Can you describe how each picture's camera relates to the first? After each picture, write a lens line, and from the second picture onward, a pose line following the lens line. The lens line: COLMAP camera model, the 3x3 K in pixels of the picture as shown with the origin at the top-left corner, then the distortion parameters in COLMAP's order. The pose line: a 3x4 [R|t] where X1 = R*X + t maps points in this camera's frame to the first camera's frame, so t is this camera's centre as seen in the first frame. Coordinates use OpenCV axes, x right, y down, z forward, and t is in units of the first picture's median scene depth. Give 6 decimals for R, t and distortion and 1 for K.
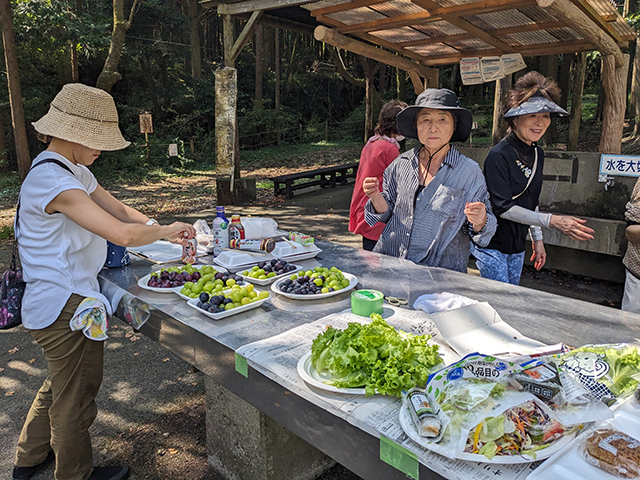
lens RADIAL K [[509.0, 0, 316.9], [0, 509.0, 238.2], [0, 0, 1]] dist [0.033936, -0.005944]
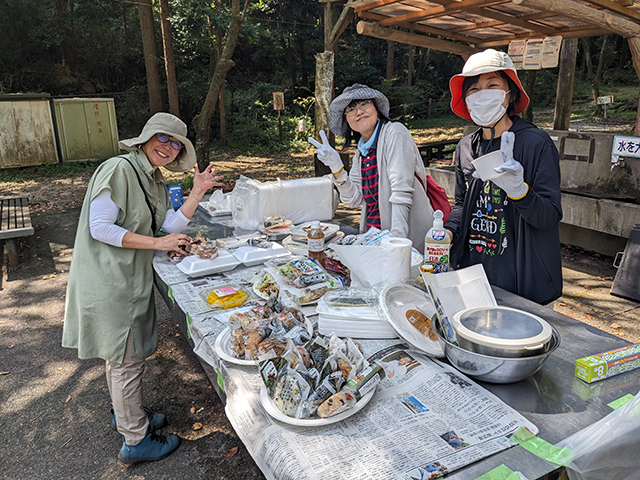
lens RADIAL K [[509.0, 0, 323.9], [0, 509.0, 241.4], [0, 0, 1]] dist [0.033936, -0.005944]
pose [[0.962831, 0.062654, -0.262738, 0.257764], [-0.048098, 0.996949, 0.061477, 0.012932], [0.265788, -0.046555, 0.962907, -0.156410]]
